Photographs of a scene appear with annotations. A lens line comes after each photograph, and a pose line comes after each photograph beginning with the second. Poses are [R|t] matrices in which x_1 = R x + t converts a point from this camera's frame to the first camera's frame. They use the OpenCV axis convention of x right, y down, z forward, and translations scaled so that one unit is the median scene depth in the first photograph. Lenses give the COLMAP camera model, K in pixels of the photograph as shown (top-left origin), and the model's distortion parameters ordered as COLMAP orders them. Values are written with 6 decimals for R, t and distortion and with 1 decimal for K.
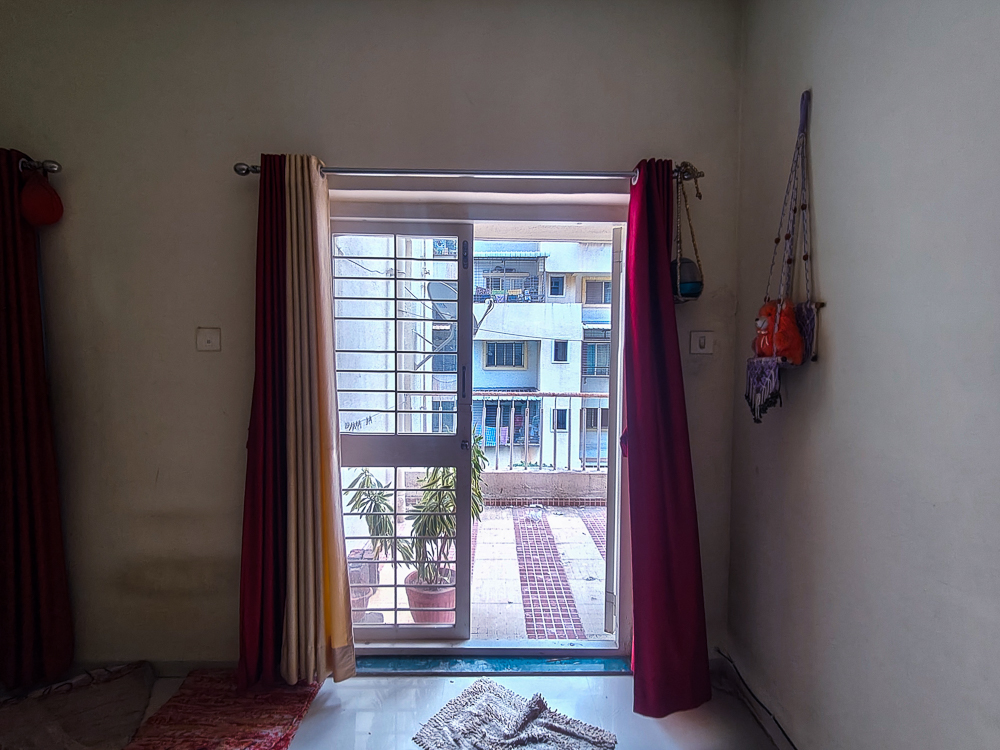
lens RADIAL K [[466.6, 0, 498.4], [0, 466.6, 379.4], [0, 0, 1]] dist [0.001272, 0.000380]
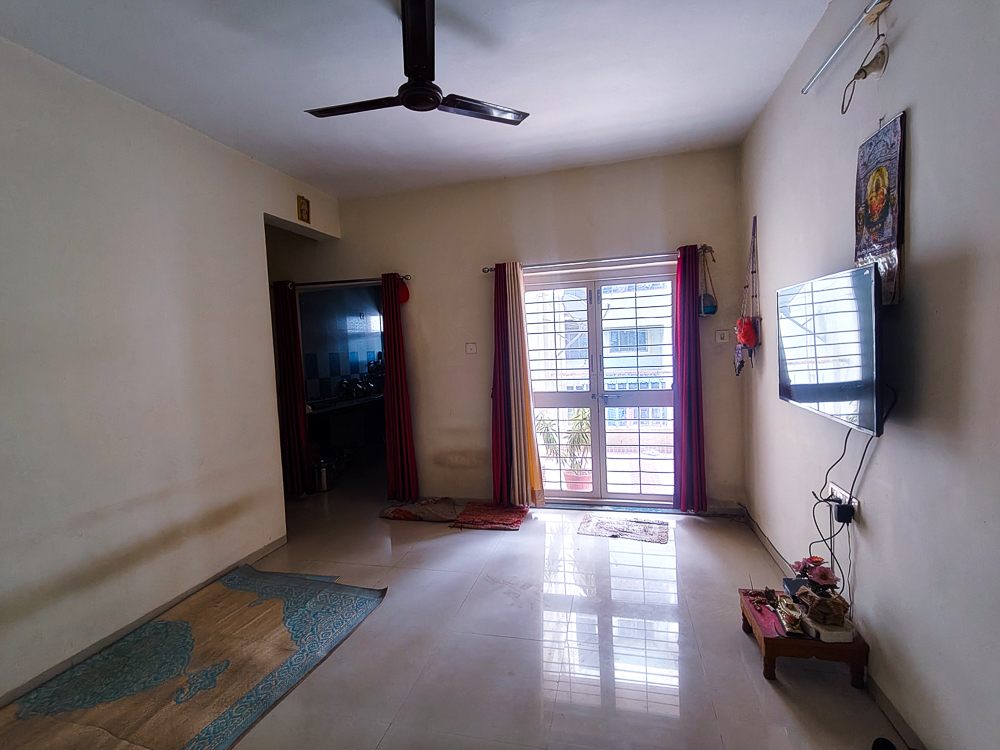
lens RADIAL K [[466.6, 0, 498.4], [0, 466.6, 379.4], [0, 0, 1]] dist [0.001272, 0.000380]
pose [[0.965235, -0.033381, -0.259242, 0.054555], [0.039622, 0.999036, 0.018886, 0.021446], [0.258362, -0.028501, 0.965628, -1.050828]]
